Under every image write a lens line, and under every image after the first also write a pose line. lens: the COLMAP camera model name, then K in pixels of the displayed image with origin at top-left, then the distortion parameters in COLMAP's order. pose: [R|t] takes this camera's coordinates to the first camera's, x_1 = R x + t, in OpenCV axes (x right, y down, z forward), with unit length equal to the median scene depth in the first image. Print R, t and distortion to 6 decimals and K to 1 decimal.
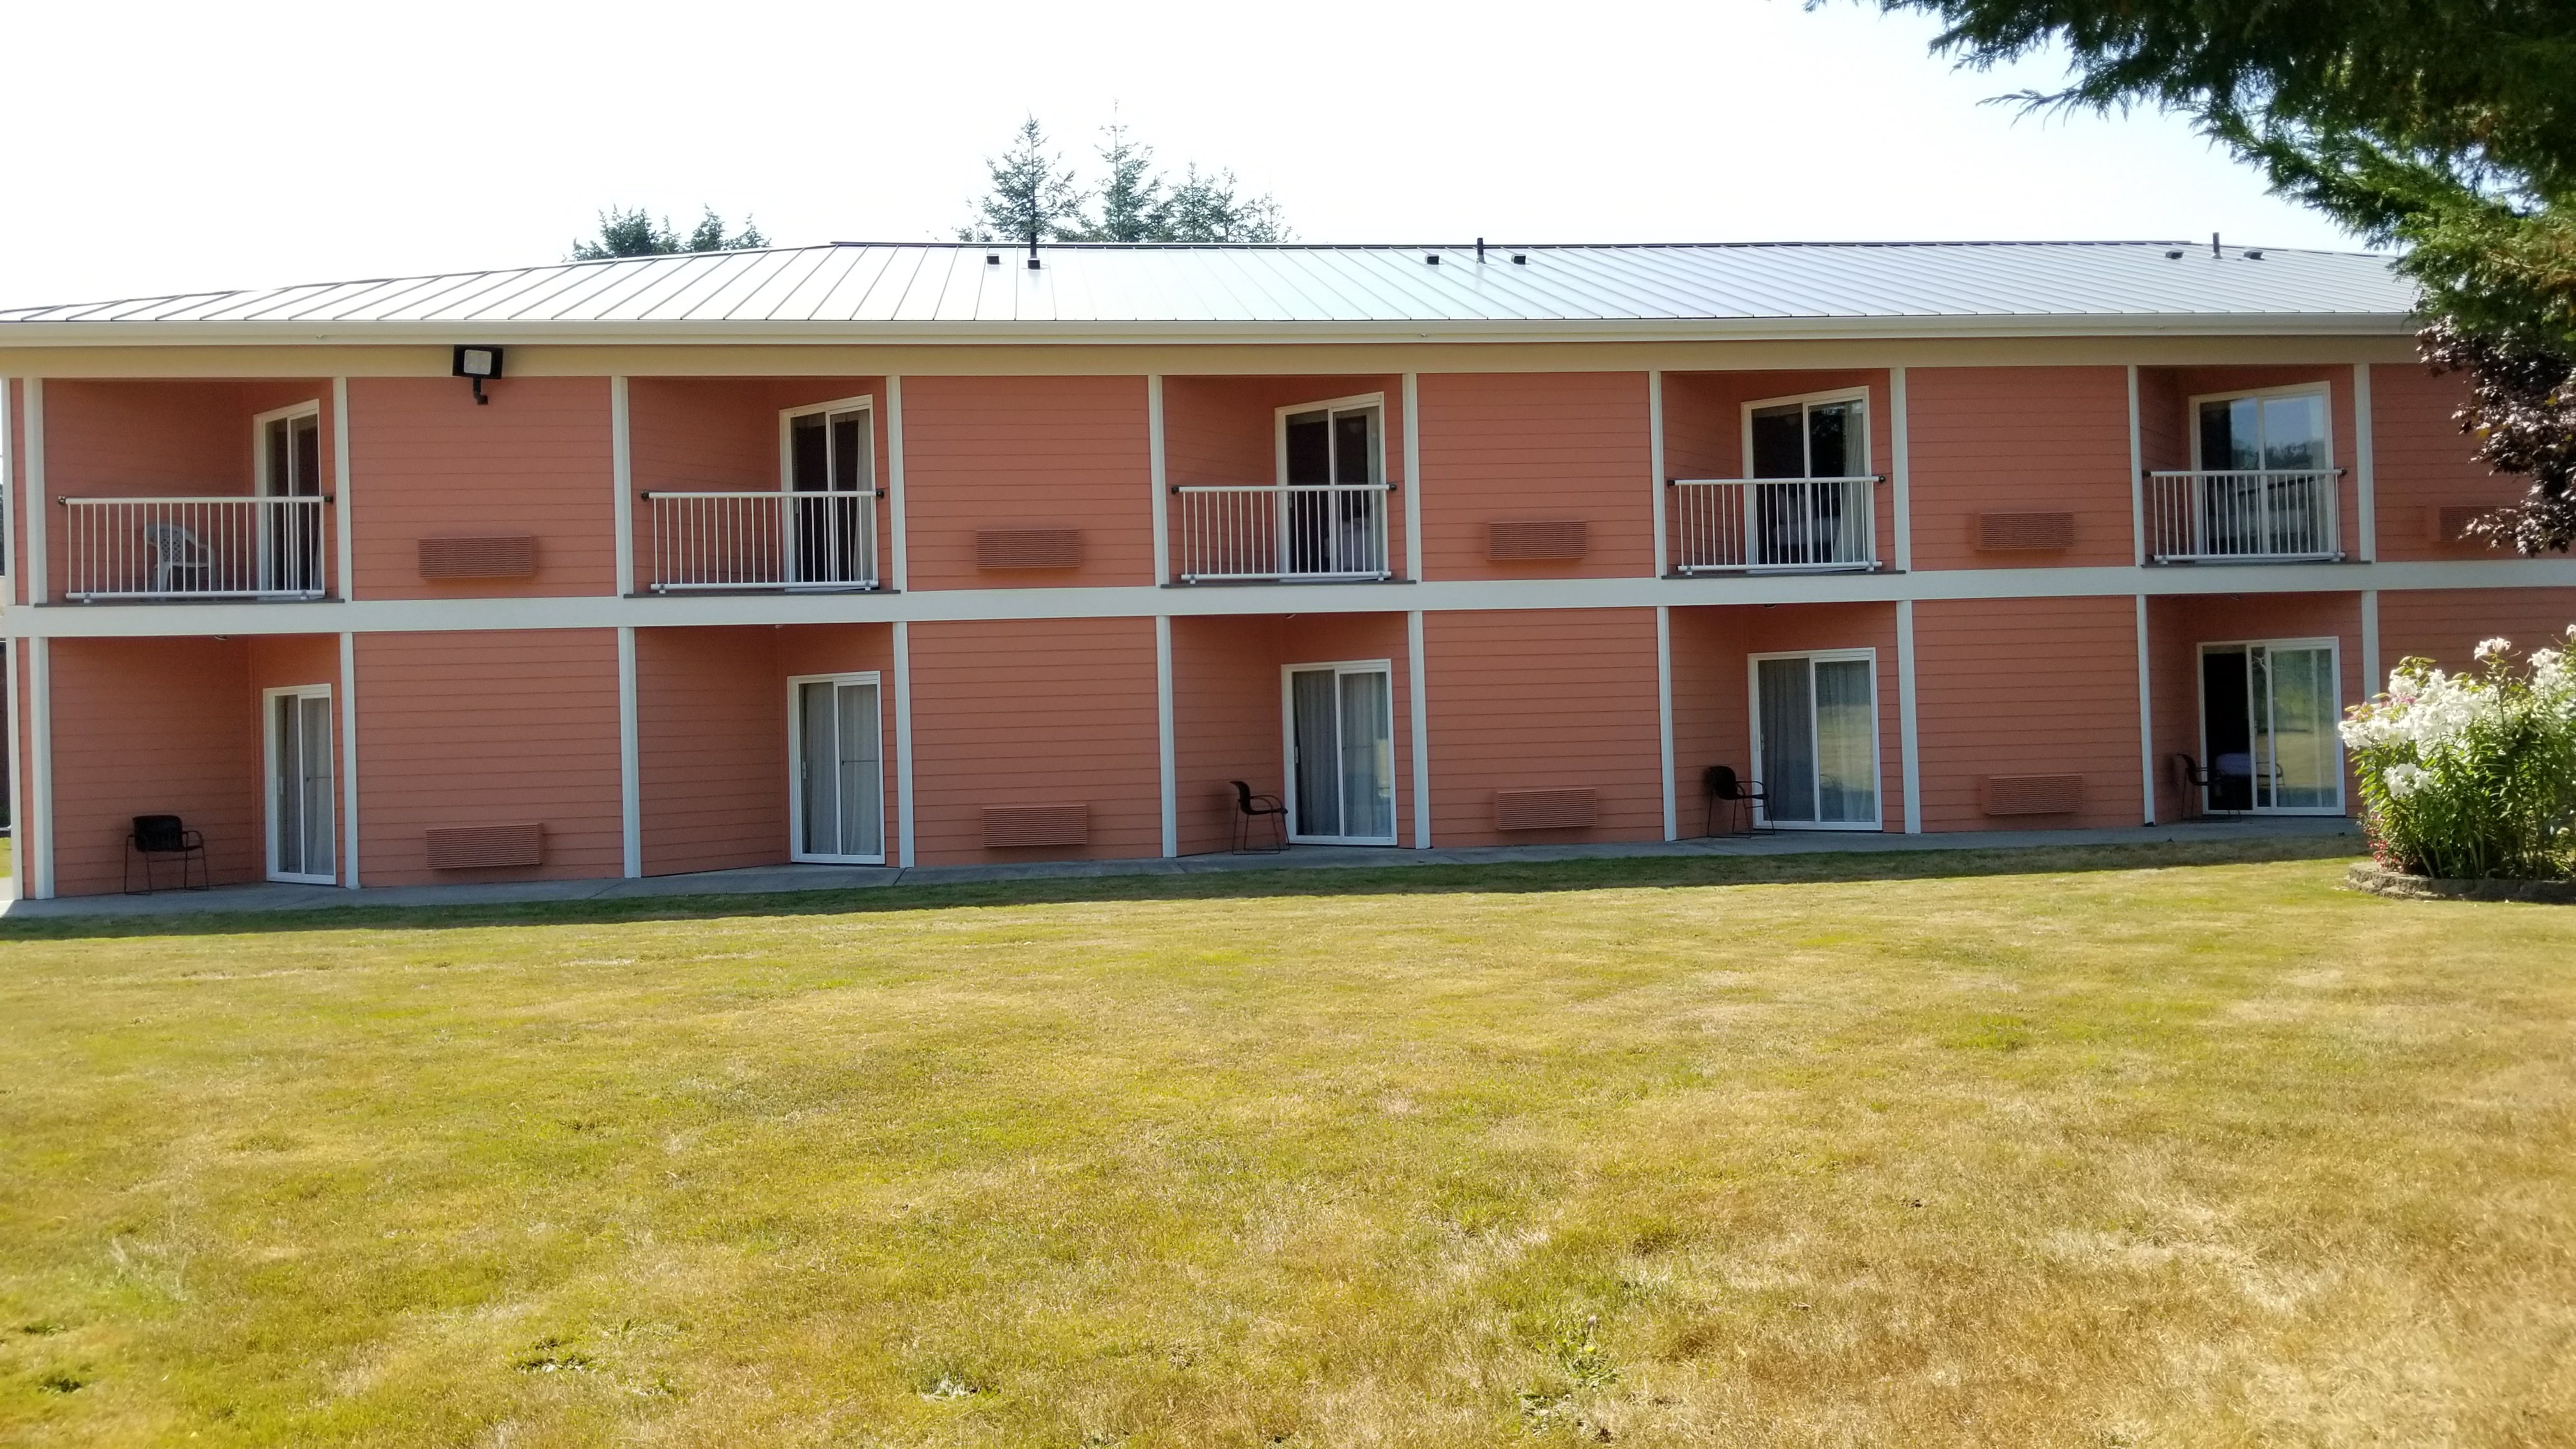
lens RADIAL K [[2041.2, 0, 1289.3], [0, 2041.2, 691.3], [0, 0, 1]] dist [0.105825, -0.188317]
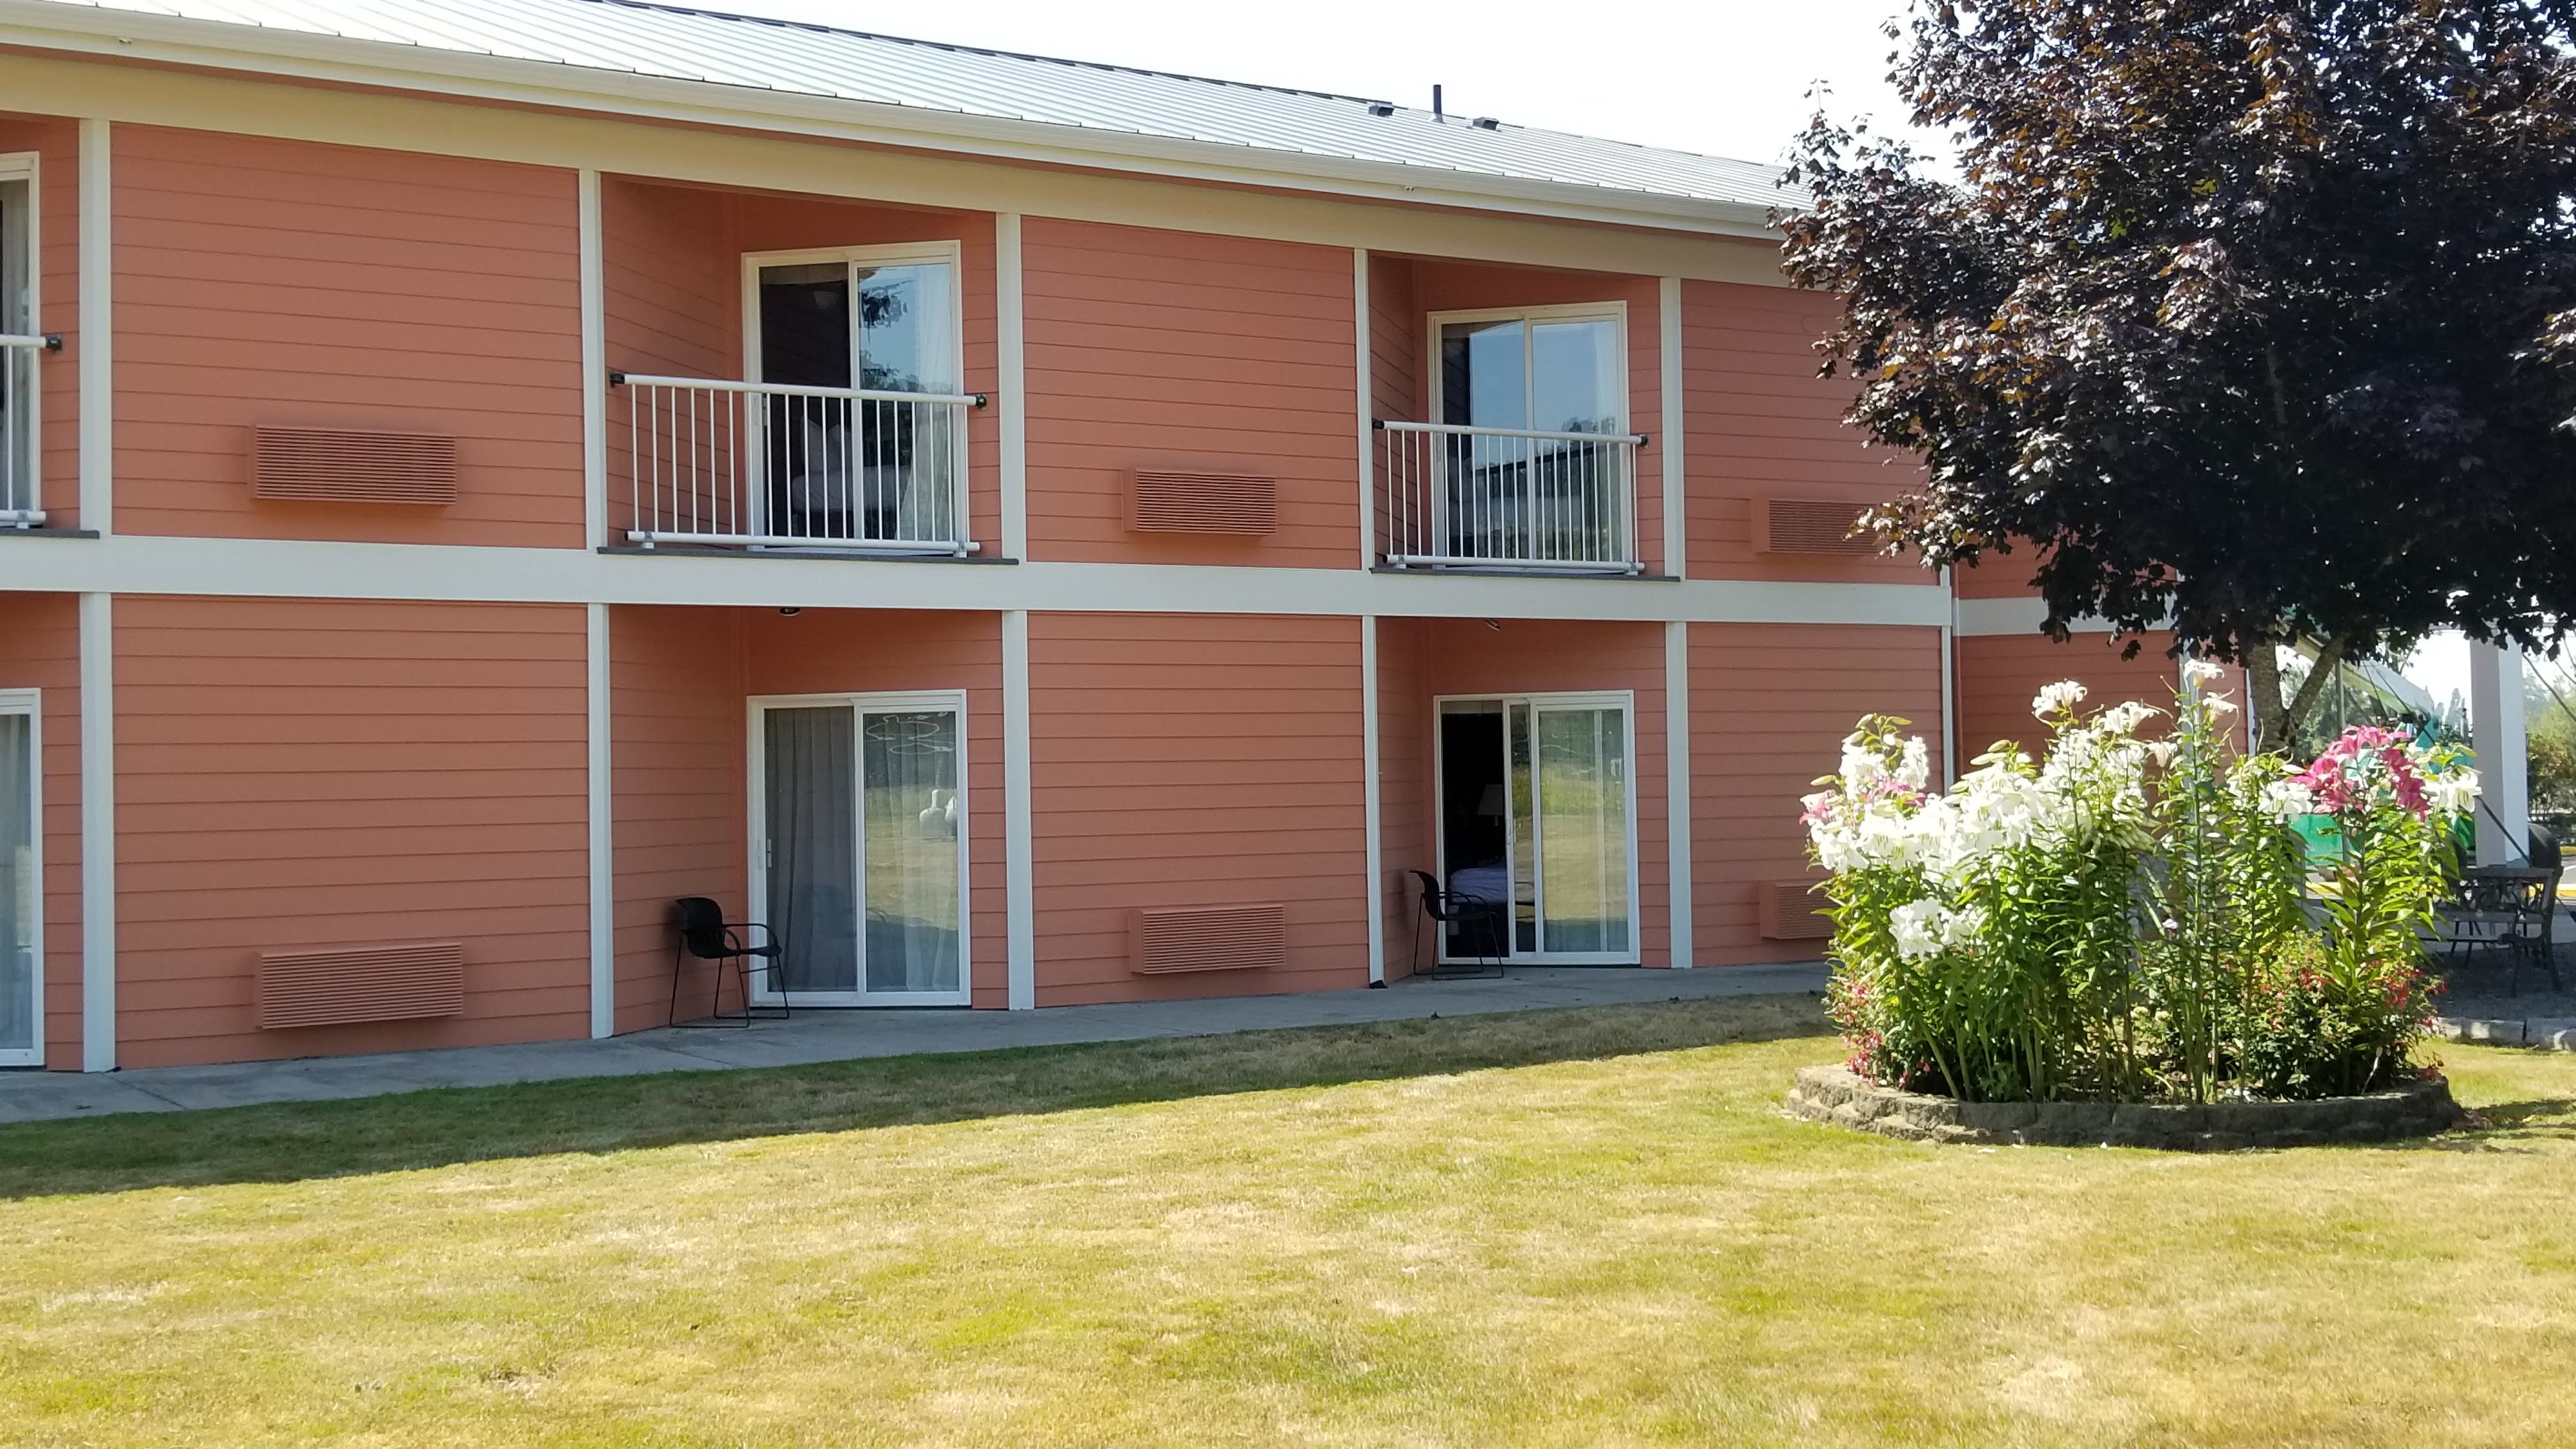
lens RADIAL K [[2798.6, 0, 1286.8], [0, 2798.6, 671.0], [0, 0, 1]] dist [0.071793, -0.041976]
pose [[0.908198, 0.026268, 0.417716, 0.037071], [-0.011576, 0.999223, -0.037668, 0.002132], [-0.418381, 0.029374, 0.907797, 0.245693]]
